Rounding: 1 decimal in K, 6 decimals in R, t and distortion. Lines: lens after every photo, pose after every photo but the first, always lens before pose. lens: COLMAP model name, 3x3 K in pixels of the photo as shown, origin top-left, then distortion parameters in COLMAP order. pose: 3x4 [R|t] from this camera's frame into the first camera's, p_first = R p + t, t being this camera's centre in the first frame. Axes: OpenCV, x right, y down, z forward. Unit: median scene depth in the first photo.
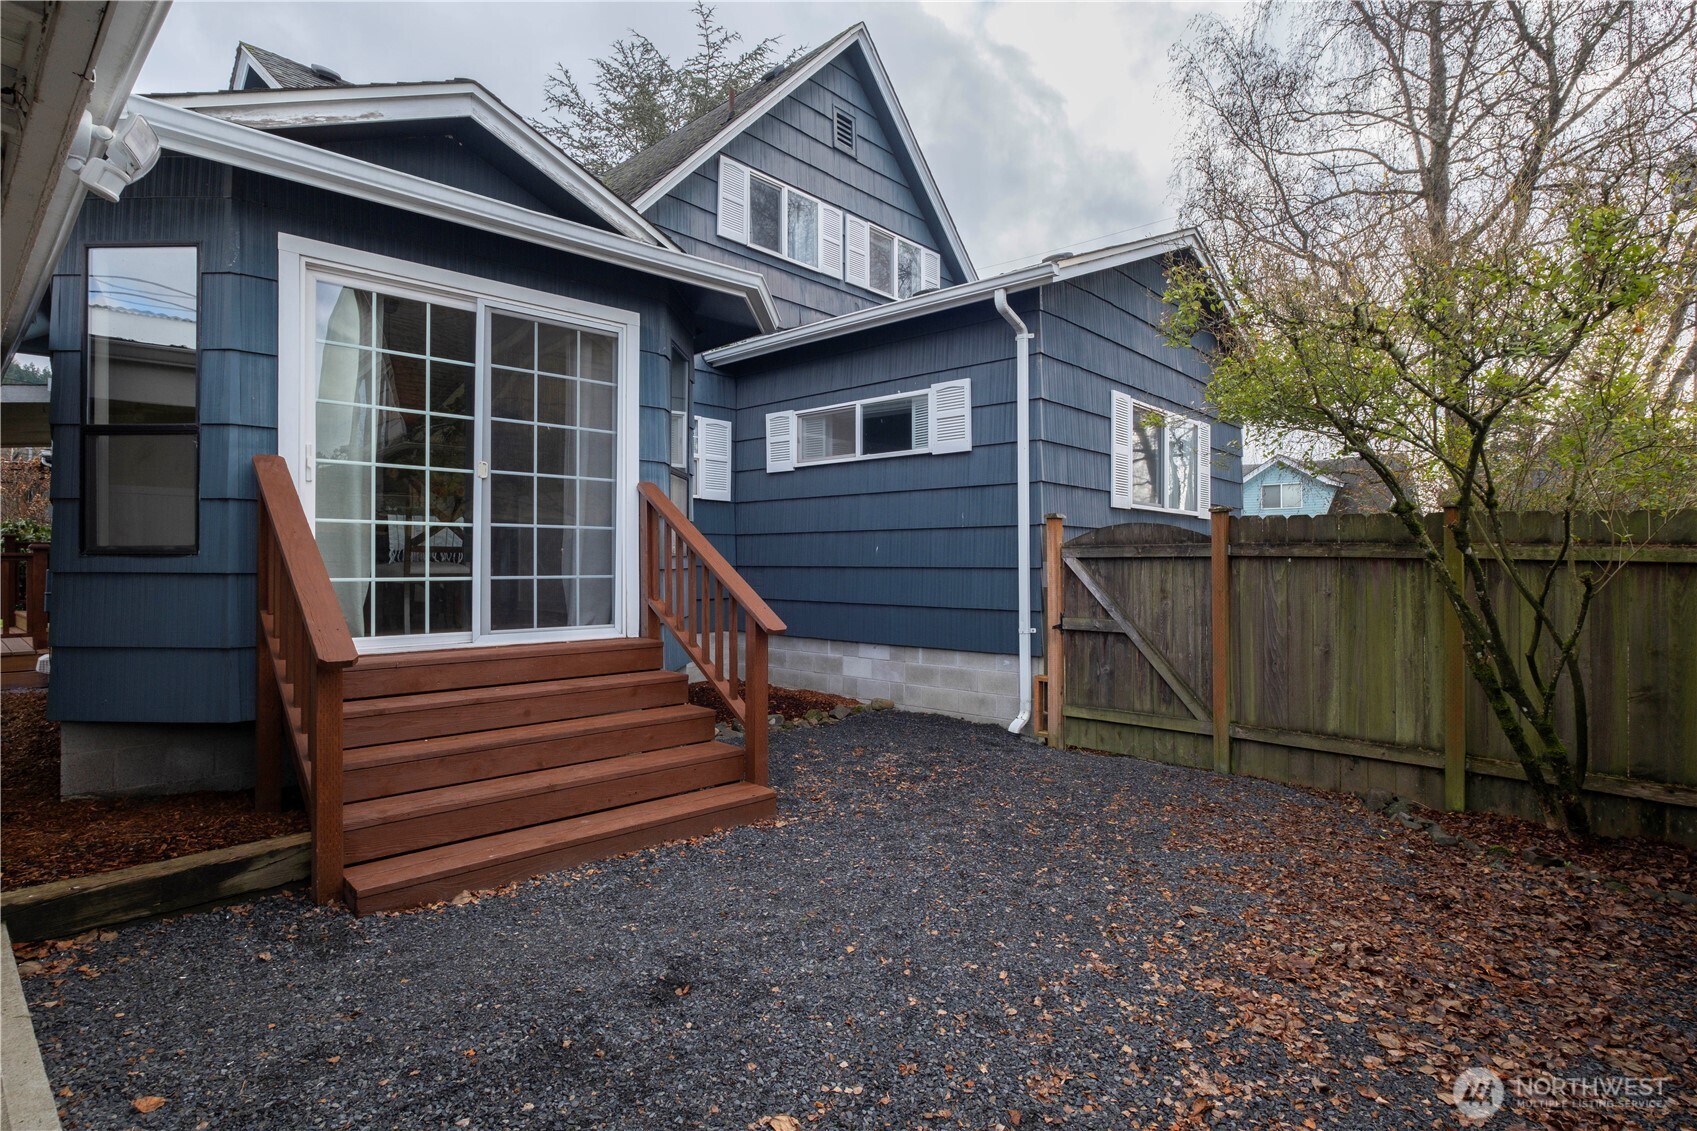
lens RADIAL K [[905.6, 0, 848.5], [0, 905.6, 565.5], [0, 0, 1]] dist [-0.005390, -0.000530]
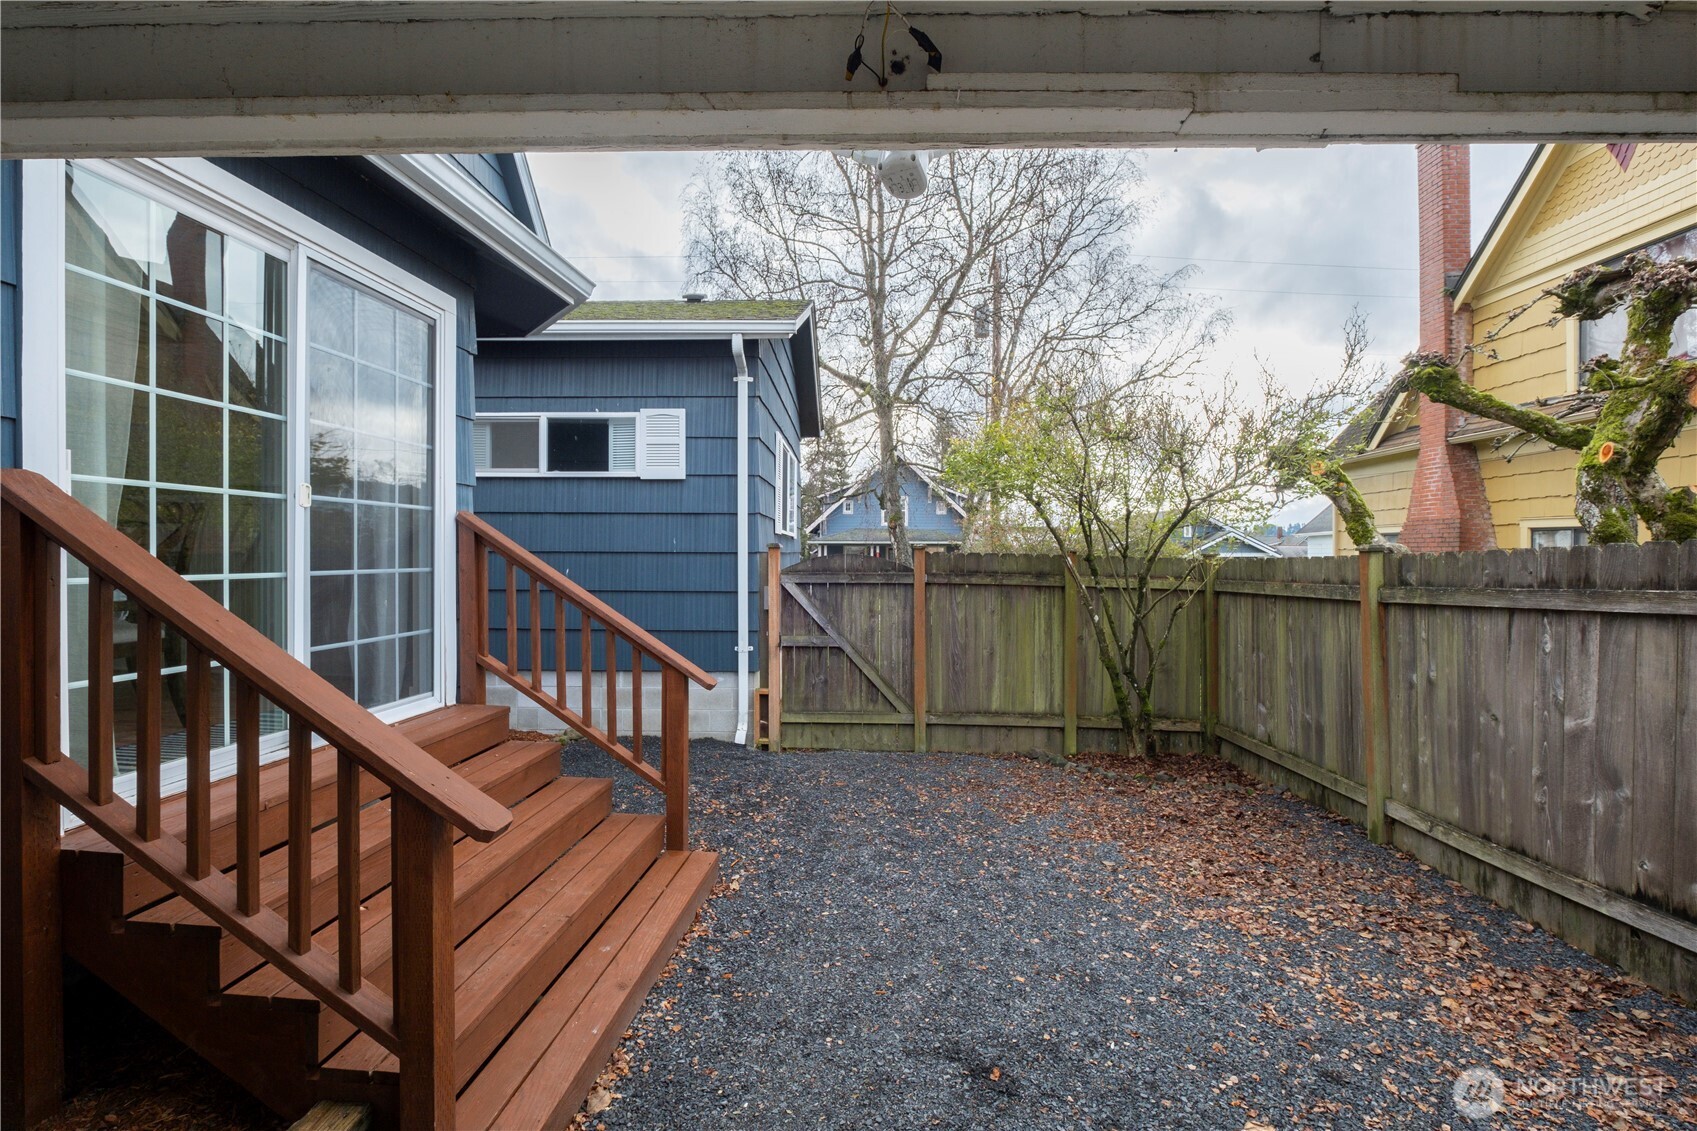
lens RADIAL K [[821.9, 0, 848.5], [0, 821.9, 565.5], [0, 0, 1]] dist [-0.010896, -0.000374]
pose [[0.731357, -0.008904, 0.681937, -0.461113], [-0.005193, 0.999813, 0.018625, -0.057409], [-0.681975, -0.017163, 0.731174, 0.226670]]
